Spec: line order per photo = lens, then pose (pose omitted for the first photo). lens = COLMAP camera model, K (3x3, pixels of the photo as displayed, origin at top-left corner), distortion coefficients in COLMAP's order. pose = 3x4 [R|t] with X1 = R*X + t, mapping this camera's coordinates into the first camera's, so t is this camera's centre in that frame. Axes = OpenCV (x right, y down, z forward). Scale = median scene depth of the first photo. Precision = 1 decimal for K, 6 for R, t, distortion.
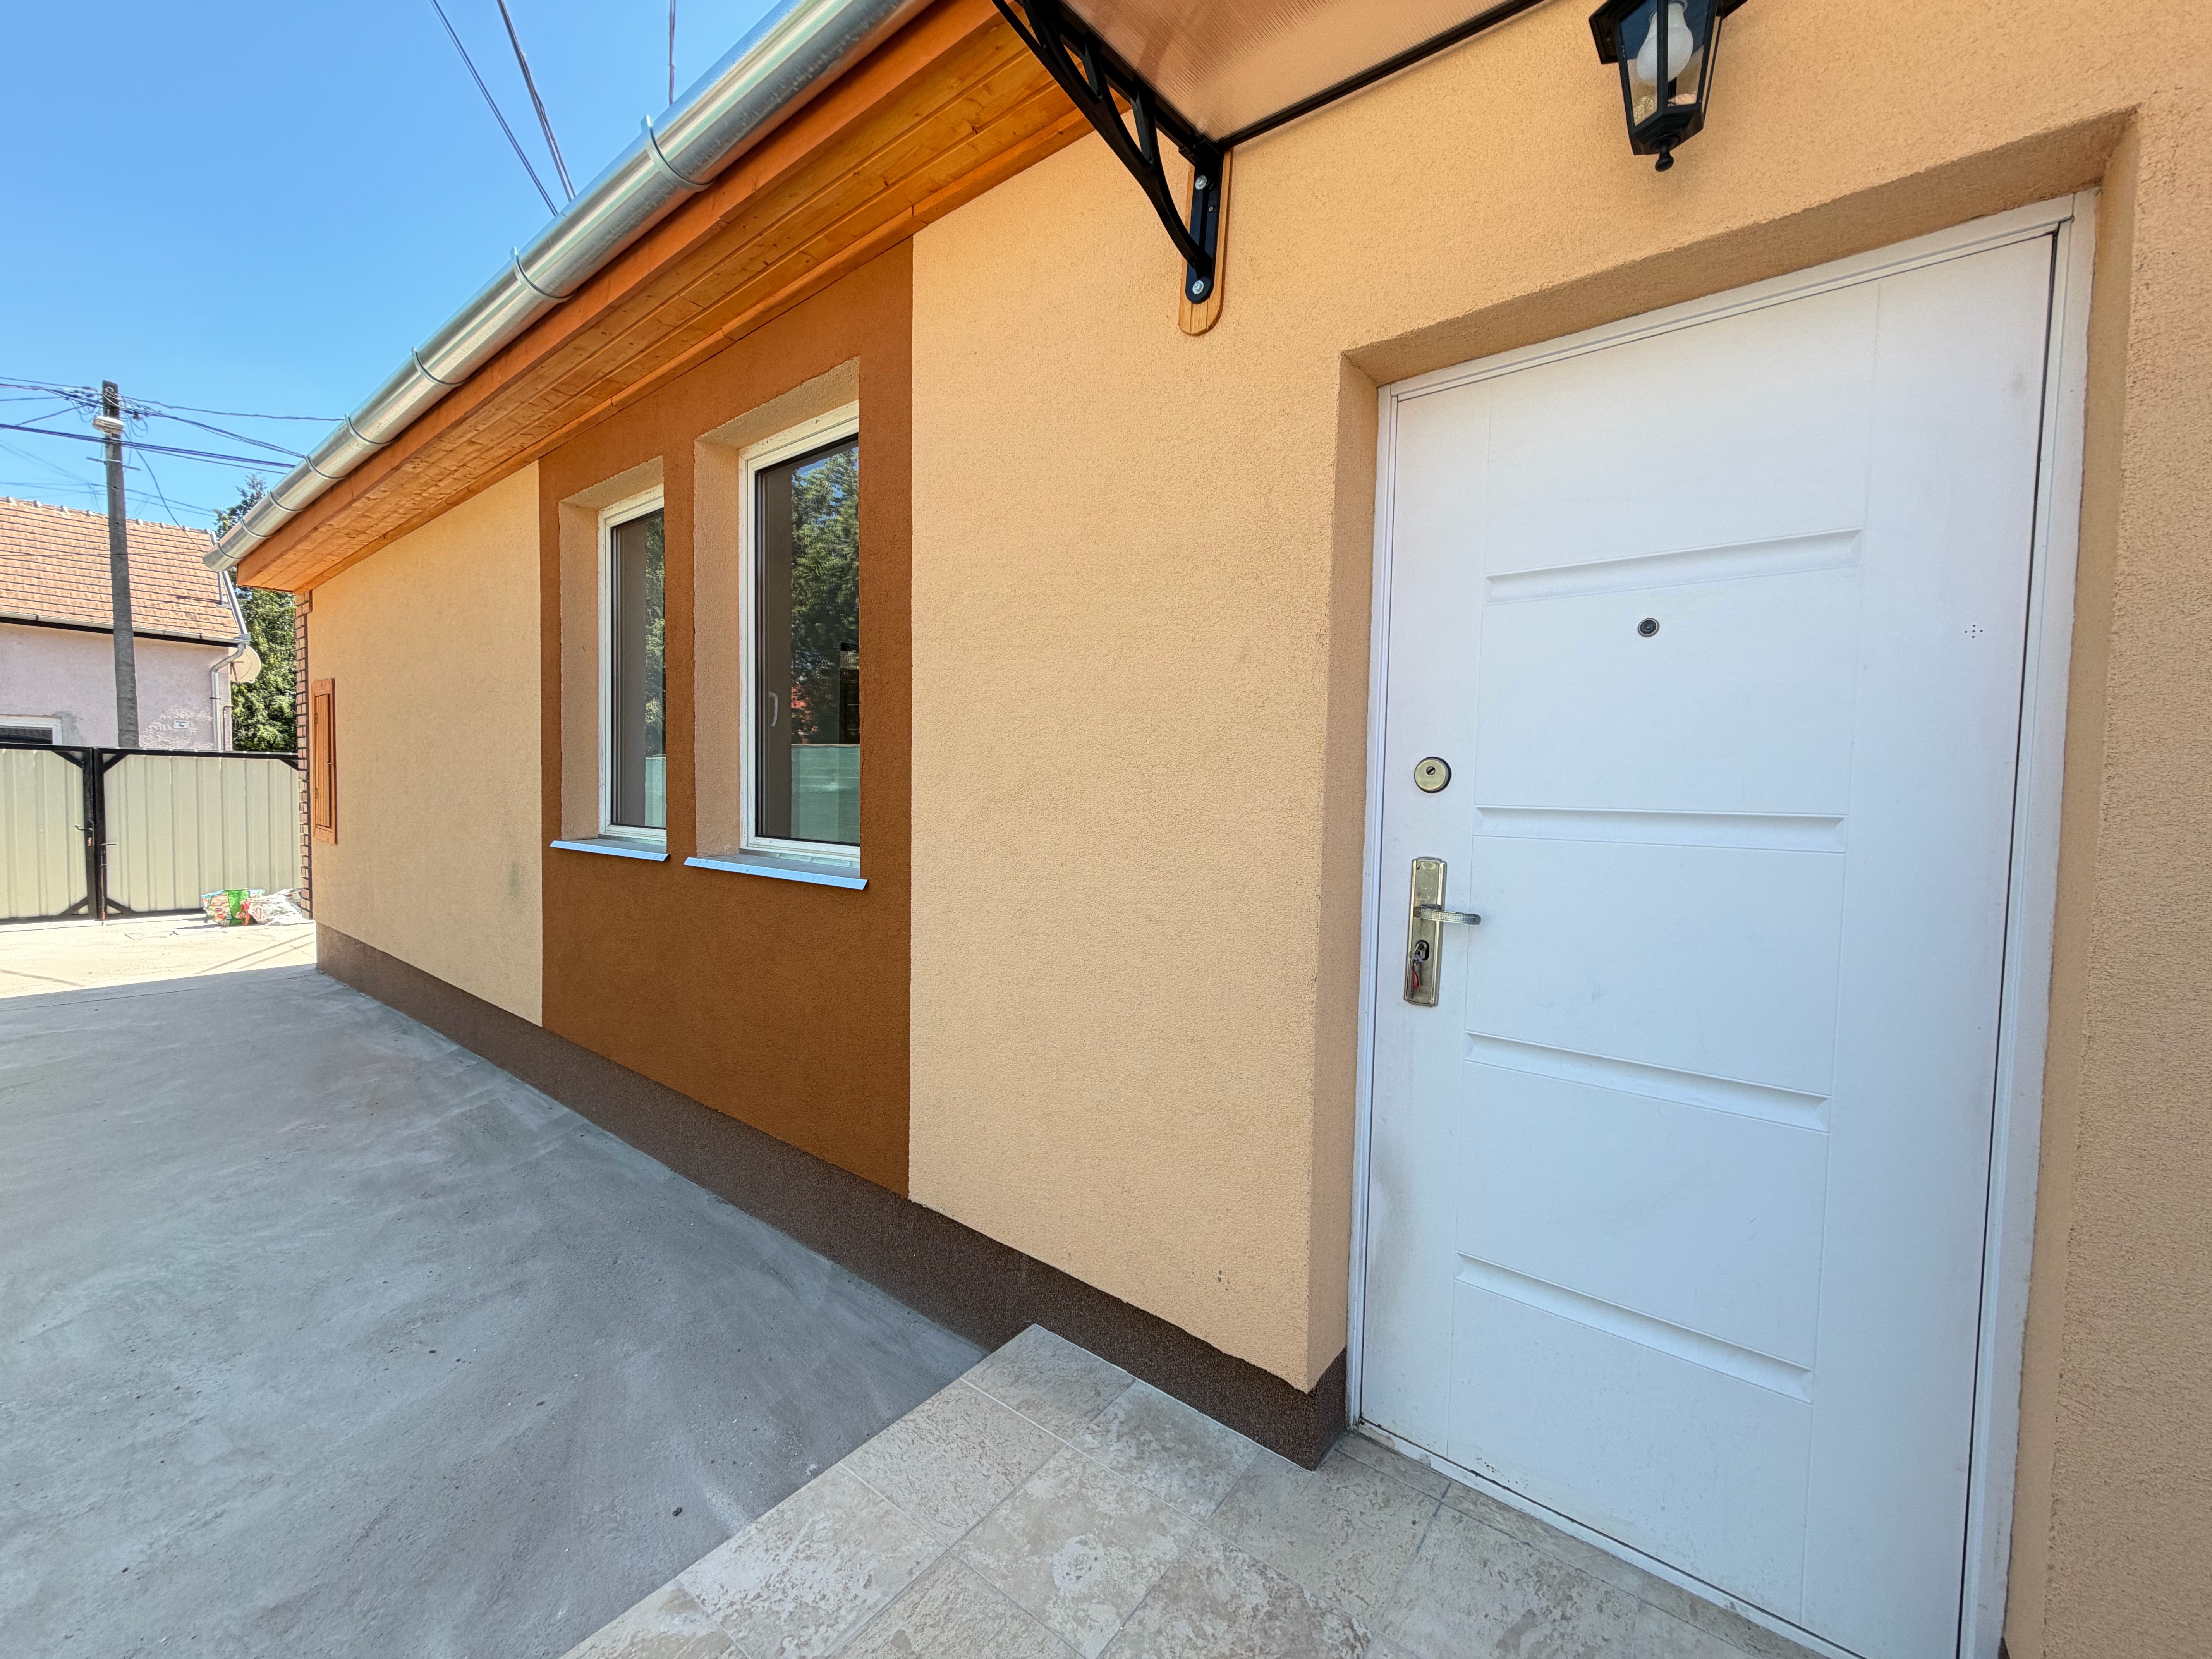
lens RADIAL K [[882.3, 0, 1102.2], [0, 882.3, 830.1], [0, 0, 1]] dist [-0.001586, 0.000463]
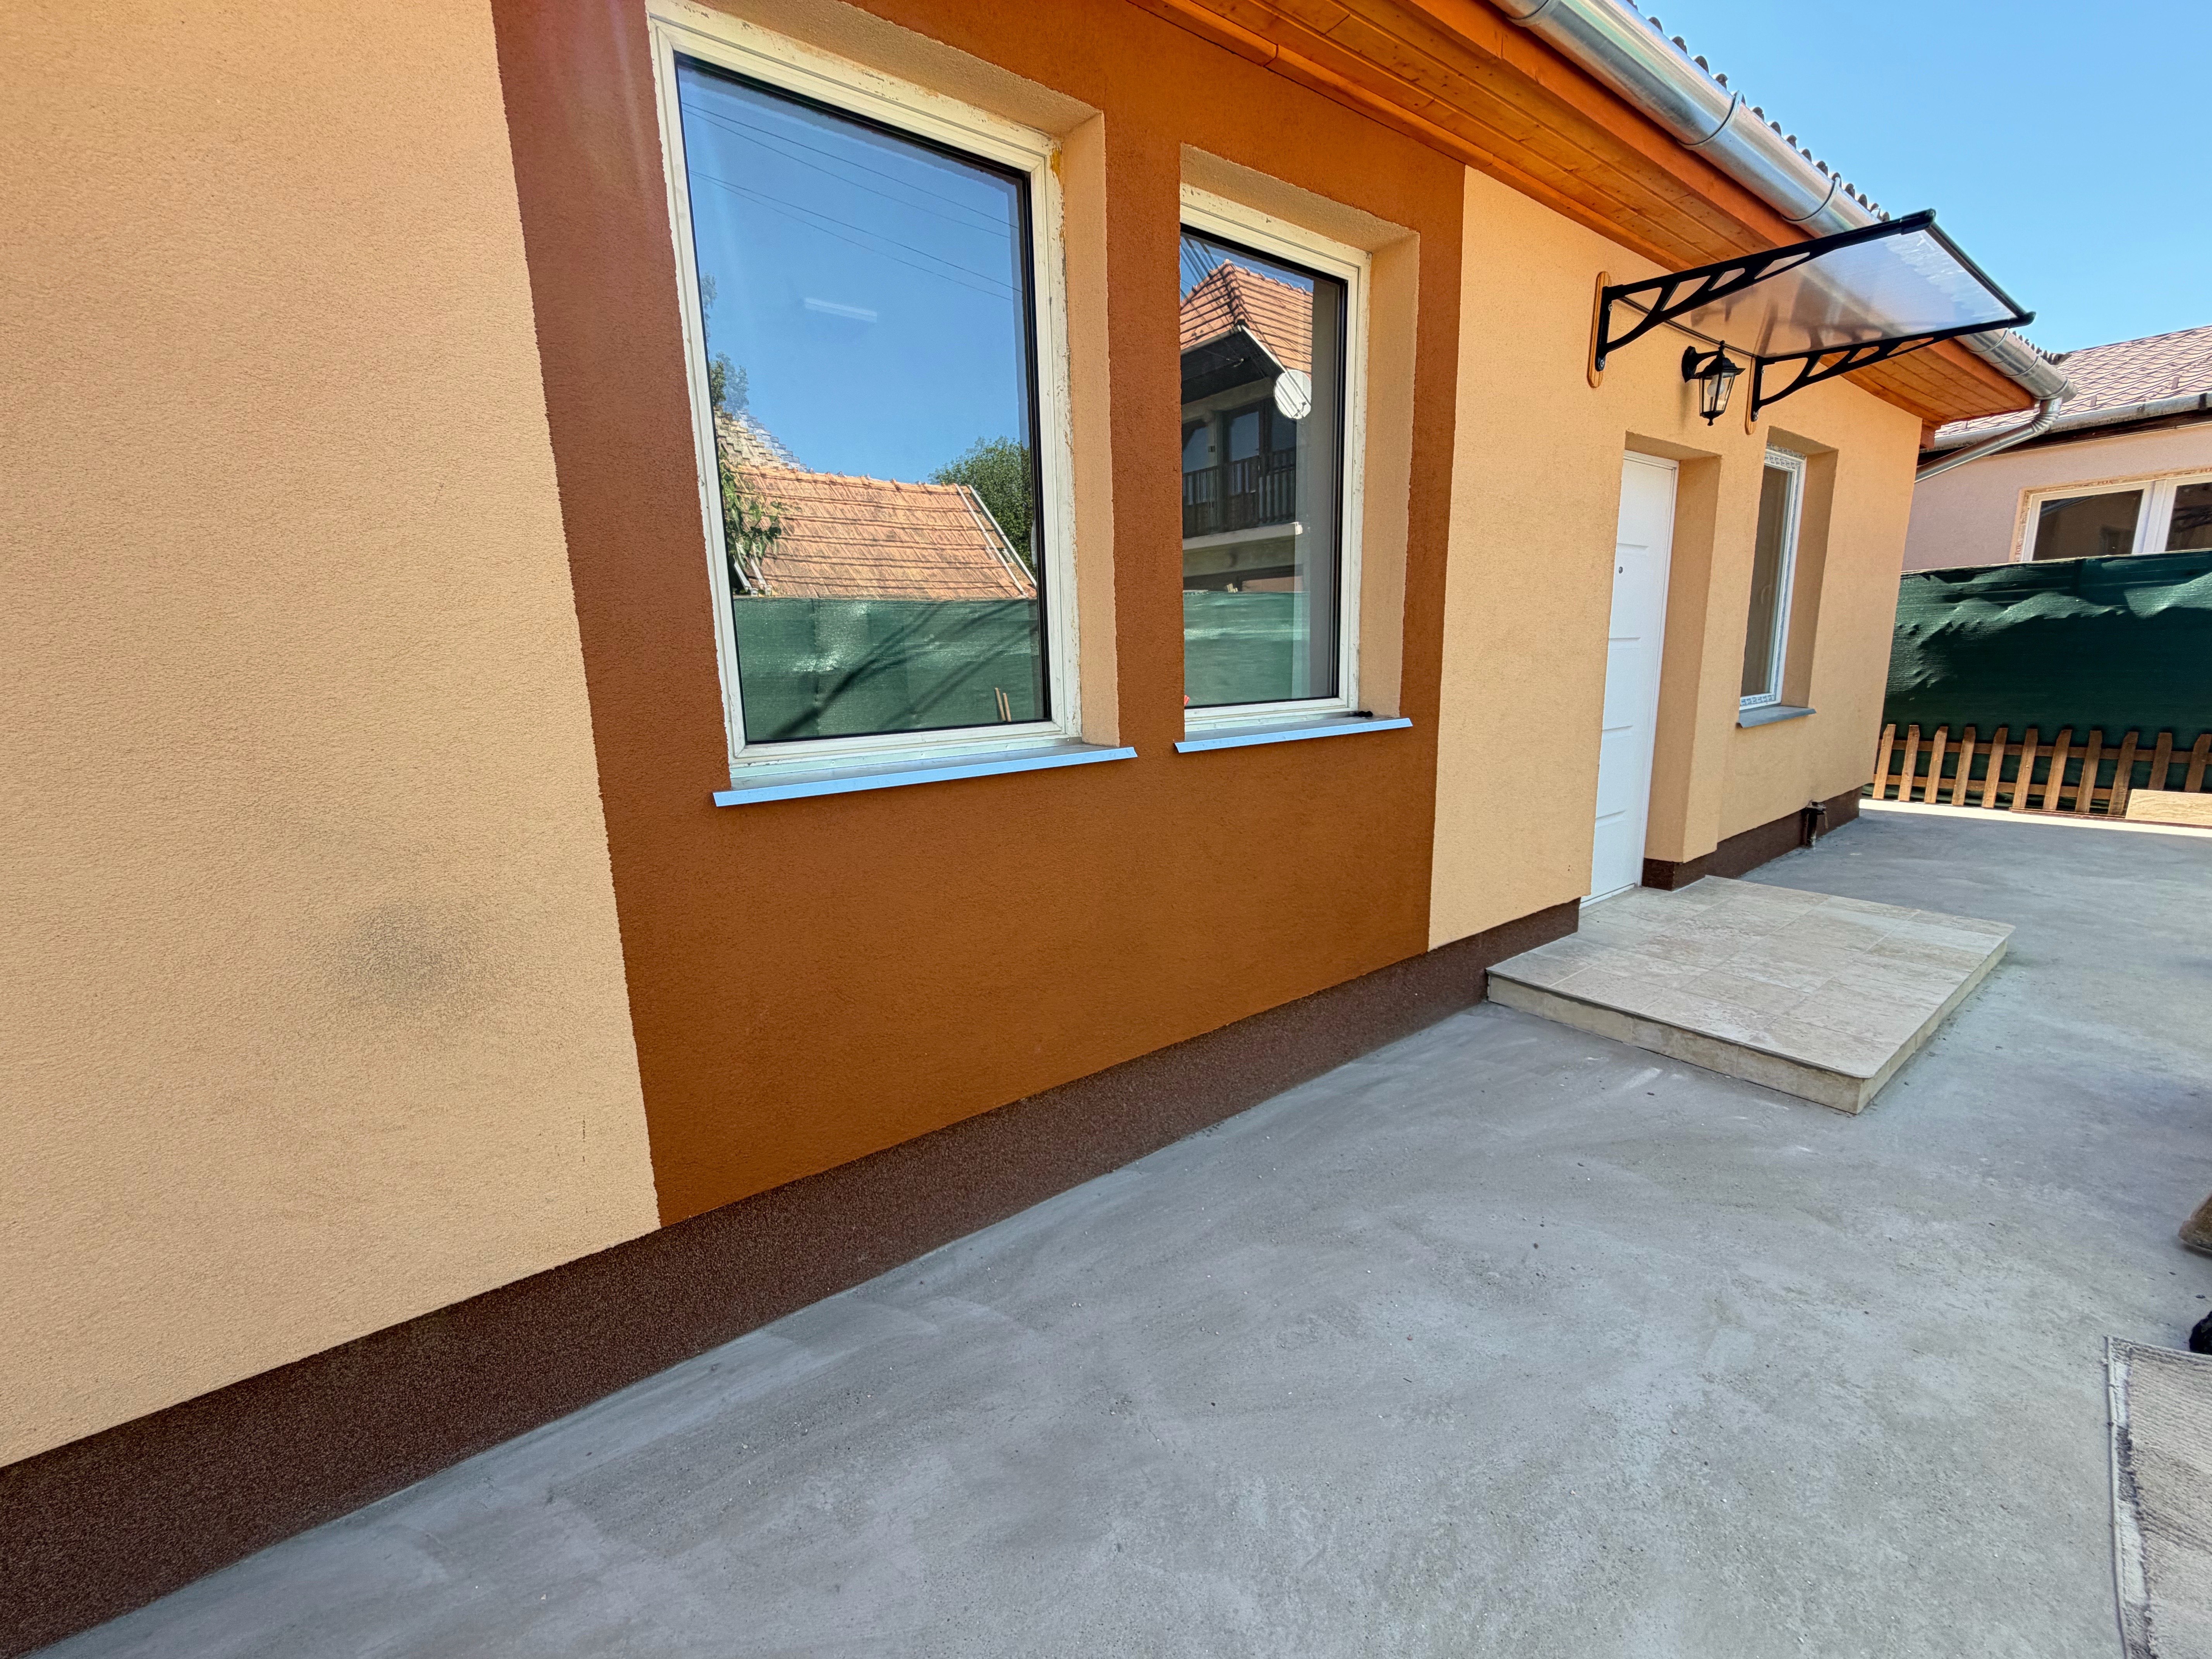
lens RADIAL K [[882.3, 0, 1102.2], [0, 882.3, 830.1], [0, 0, 1]] dist [-0.001586, 0.000463]
pose [[0.266560, -0.215429, 0.939434, -1.425869], [0.079341, 0.976297, 0.201369, -0.064082], [-0.960547, 0.020859, 0.277334, 0.997126]]
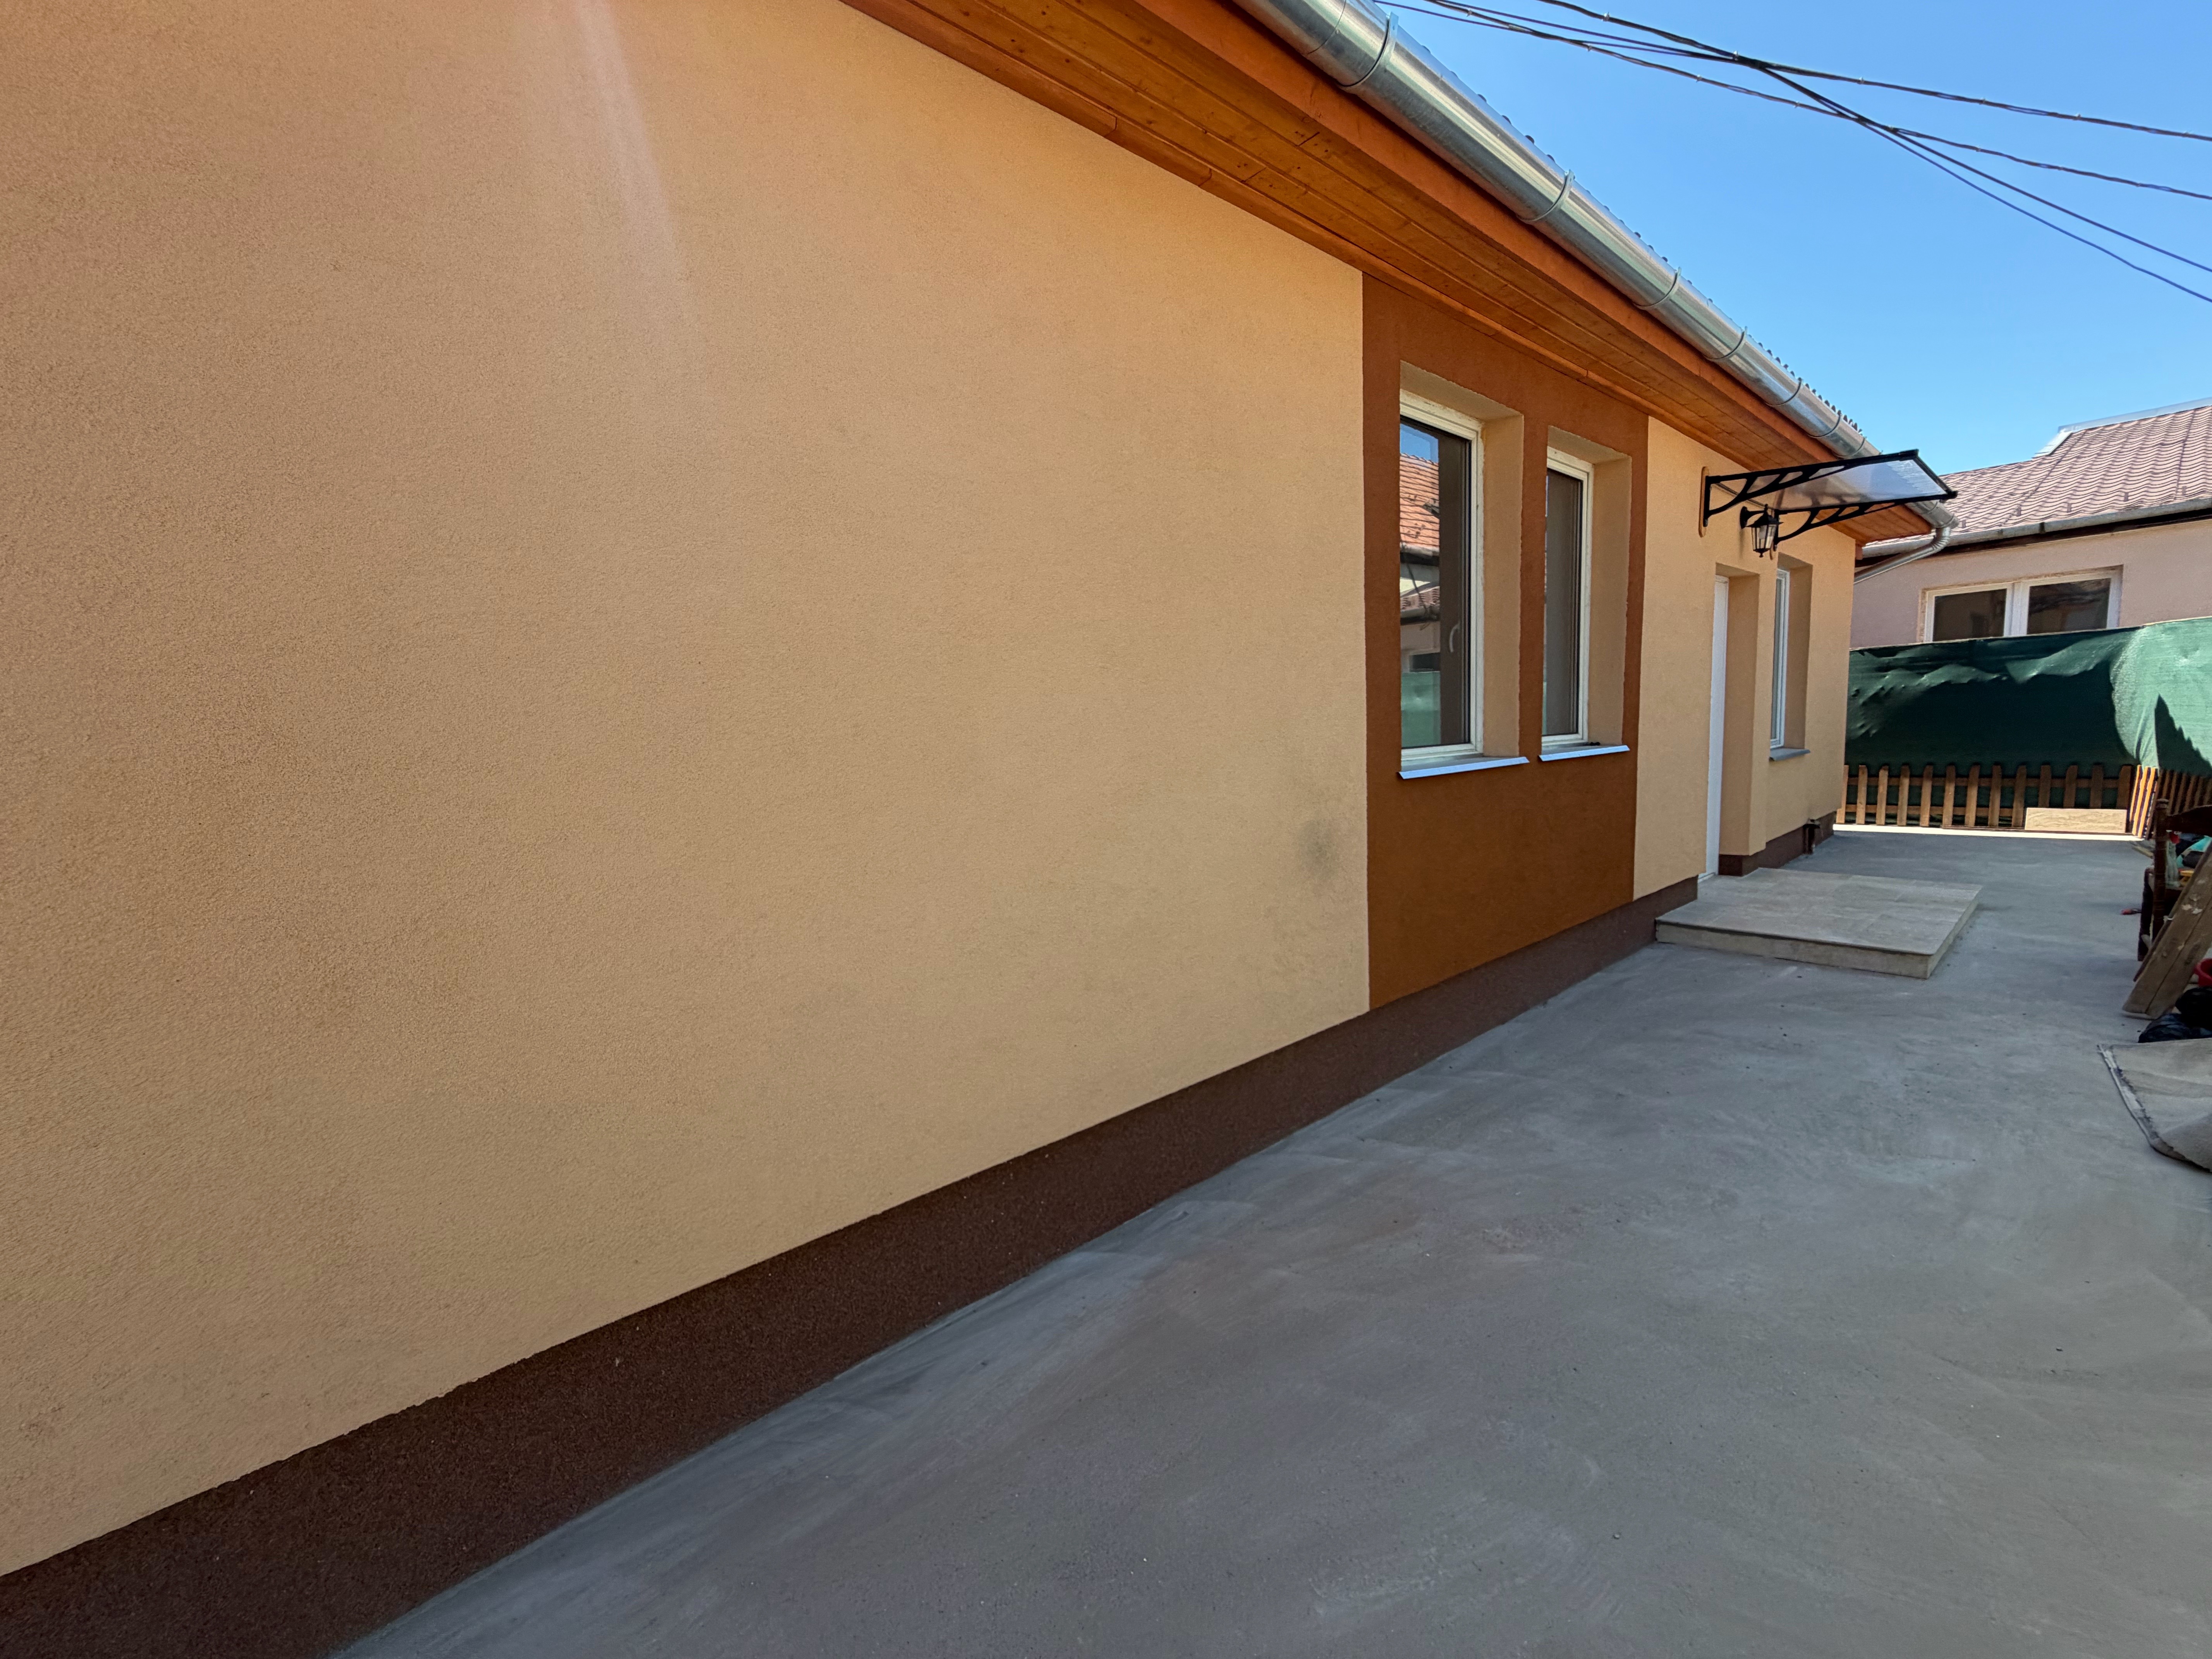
lens RADIAL K [[882.3, 0, 1102.2], [0, 882.3, 830.1], [0, 0, 1]] dist [-0.001586, 0.000463]
pose [[0.192848, -0.140699, 0.971089, -2.168619], [0.090376, 0.988006, 0.125203, -0.094149], [-0.977058, 0.063619, 0.203251, 1.602649]]
